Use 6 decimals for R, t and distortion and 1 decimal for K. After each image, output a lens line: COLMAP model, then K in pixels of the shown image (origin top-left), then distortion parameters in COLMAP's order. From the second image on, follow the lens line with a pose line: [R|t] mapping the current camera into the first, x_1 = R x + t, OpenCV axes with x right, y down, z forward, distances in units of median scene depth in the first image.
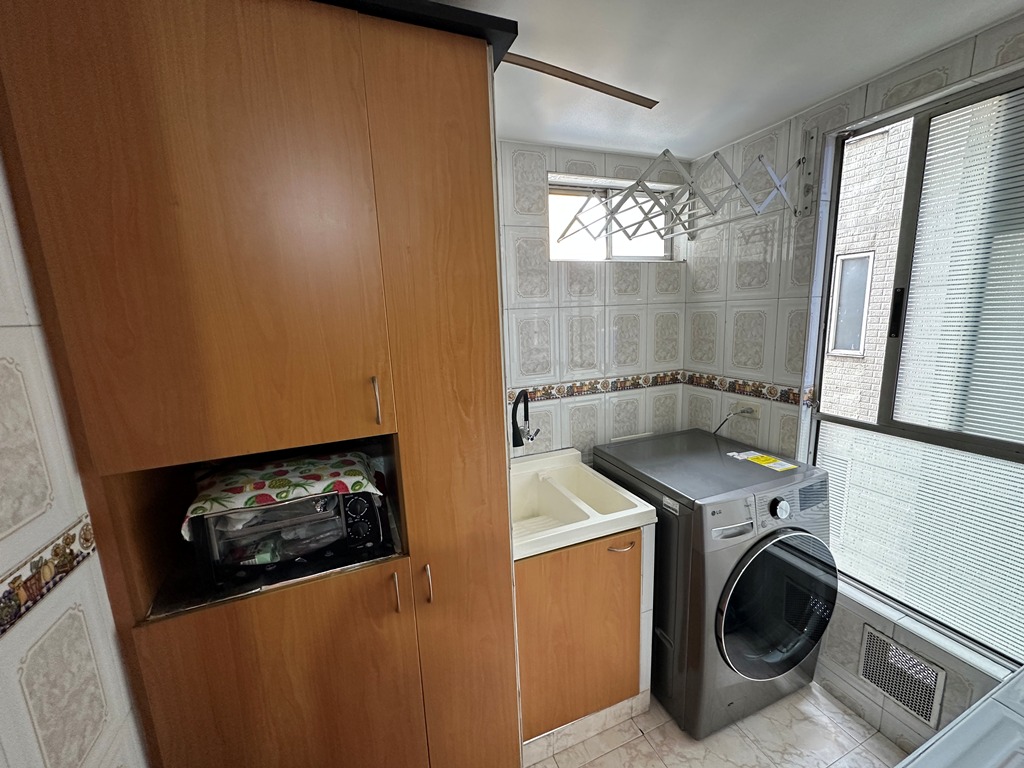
lens RADIAL K [[407.4, 0, 511.1], [0, 407.4, 383.3], [0, 0, 1]] dist [-0.001848, -0.000049]
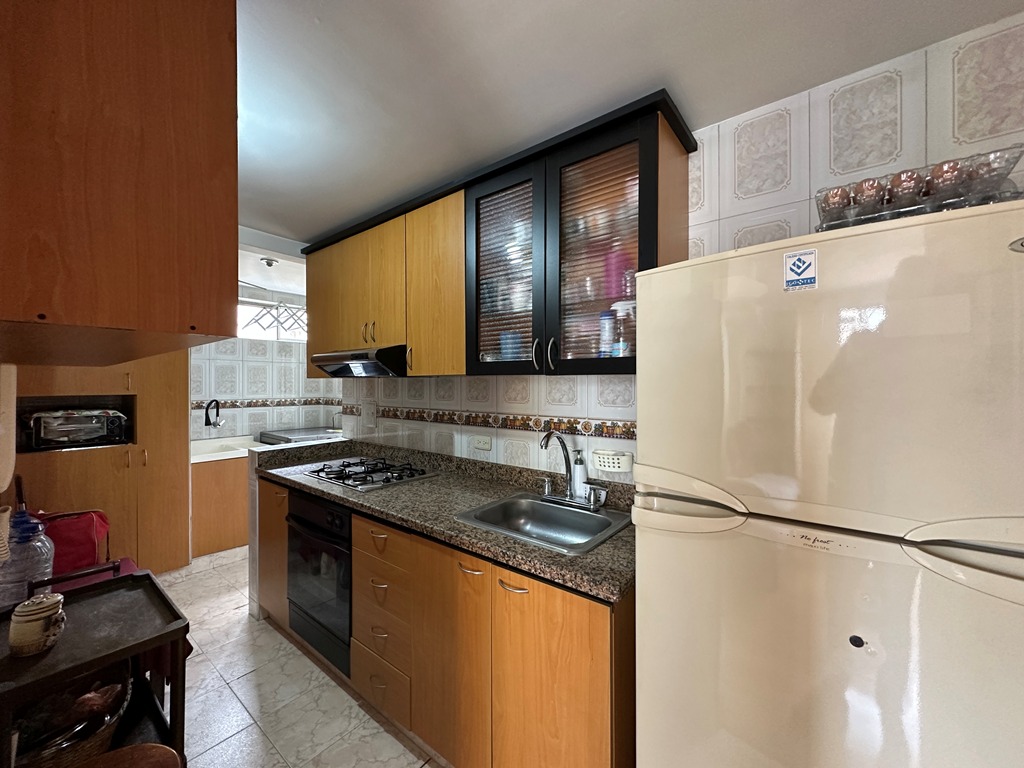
lens RADIAL K [[407.4, 0, 511.1], [0, 407.4, 383.3], [0, 0, 1]] dist [-0.001848, -0.000049]
pose [[0.869391, 0.040527, 0.492460, 0.297591], [0.052685, 0.983347, -0.173934, 0.351244], [-0.491308, 0.177162, 0.852778, -1.374472]]
